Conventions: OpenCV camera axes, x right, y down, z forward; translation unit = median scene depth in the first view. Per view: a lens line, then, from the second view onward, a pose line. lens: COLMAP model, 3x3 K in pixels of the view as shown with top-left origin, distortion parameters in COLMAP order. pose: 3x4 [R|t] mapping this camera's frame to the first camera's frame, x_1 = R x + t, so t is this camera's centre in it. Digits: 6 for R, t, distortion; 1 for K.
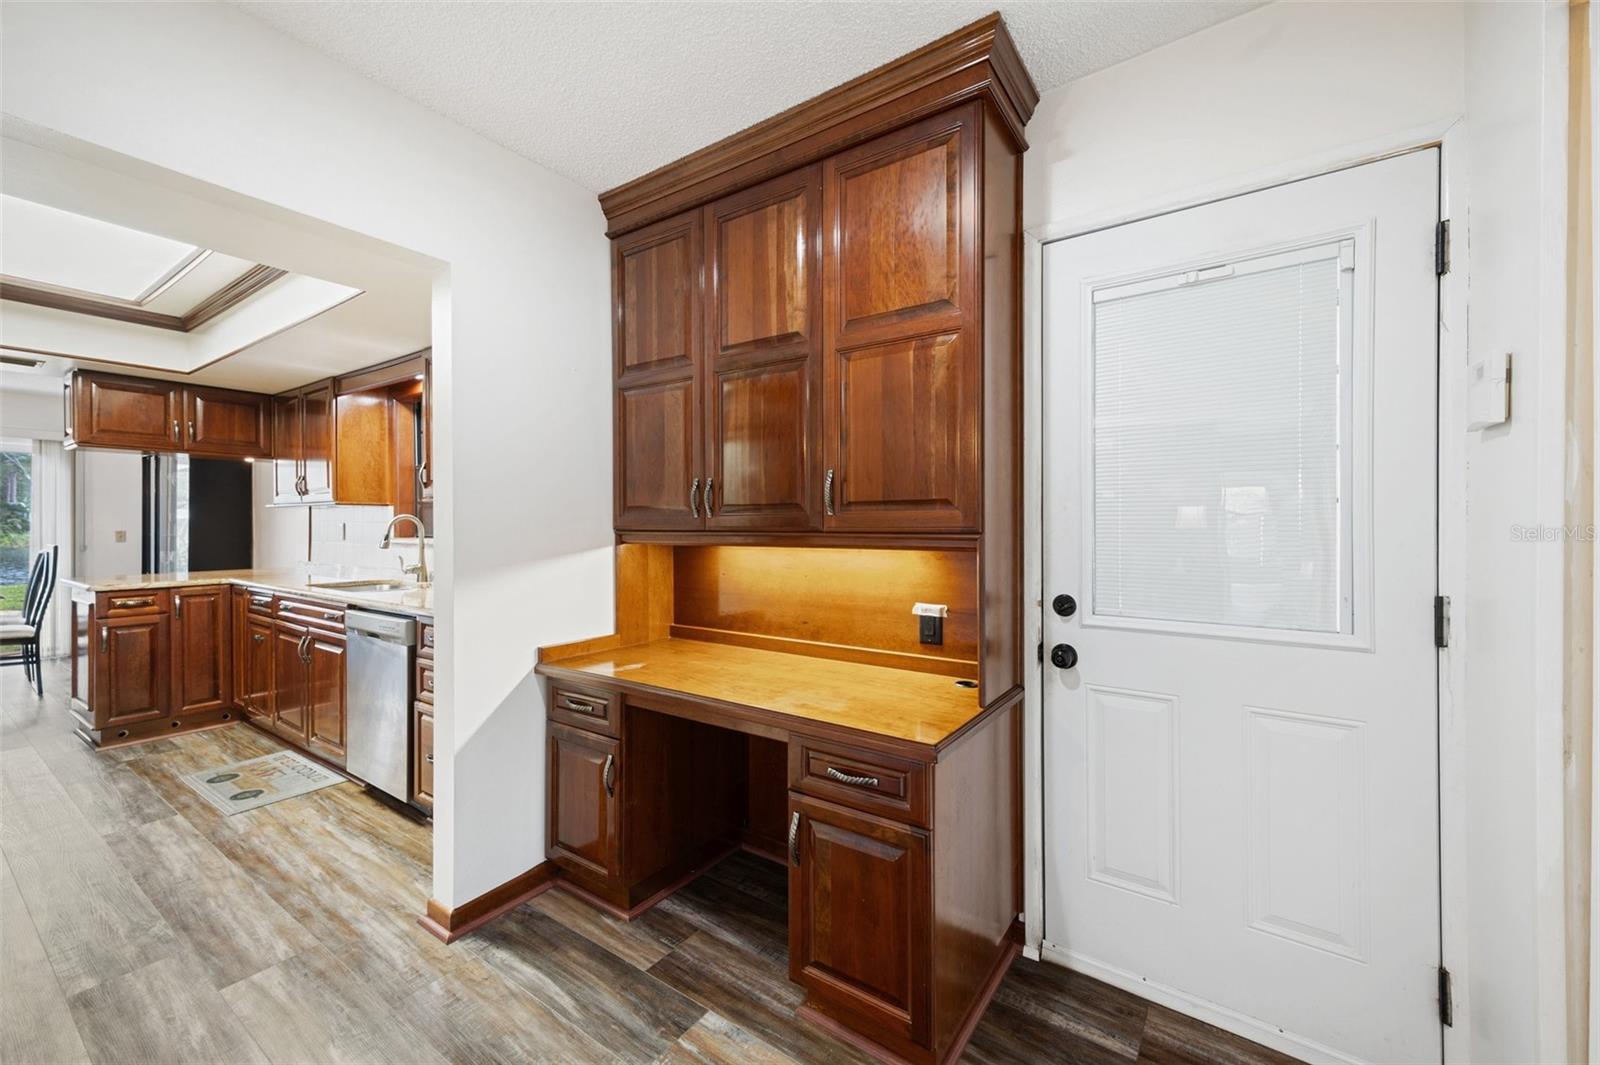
lens RADIAL K [[634.5, 0, 800.3], [0, 634.5, 529.0], [0, 0, 1]] dist [-0.001526, 0.000375]
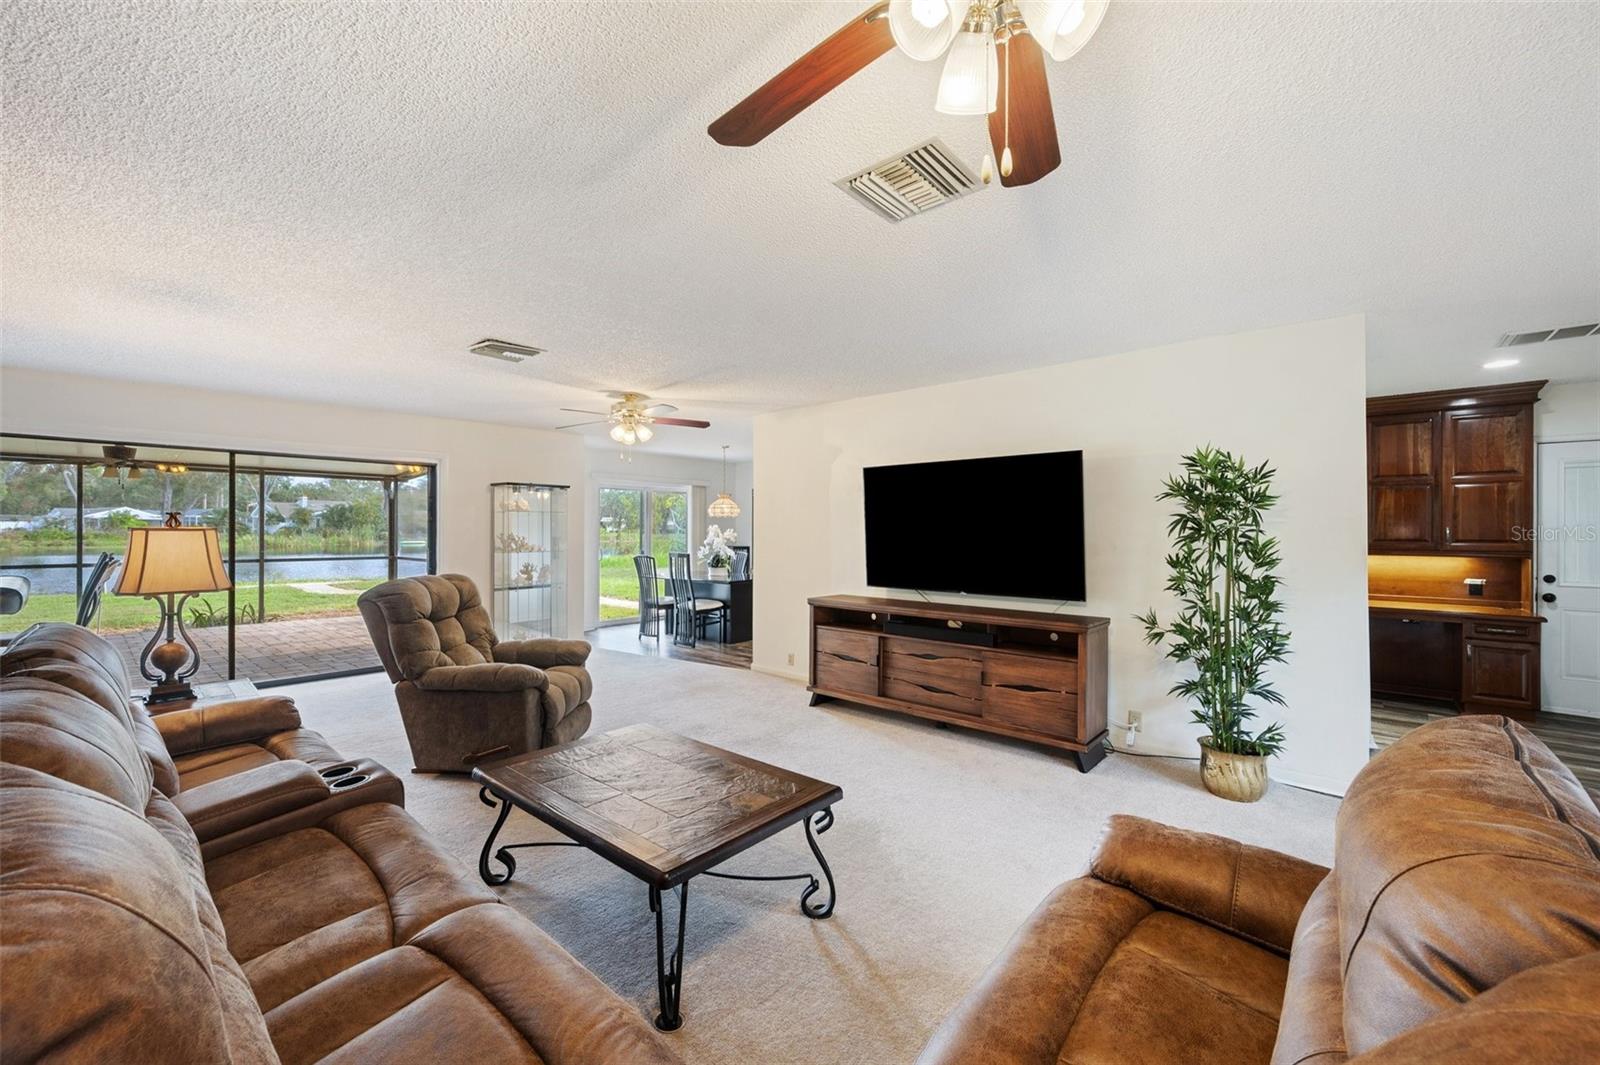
lens RADIAL K [[634.5, 0, 797.7], [0, 634.5, 528.3], [0, 0, 1]] dist [-0.001526, 0.000375]
pose [[0.994273, -0.000525, -0.106865, -2.406270], [-0.000139, 0.999981, -0.006203, -0.073726], [0.106867, 0.006182, 0.994254, -1.958355]]
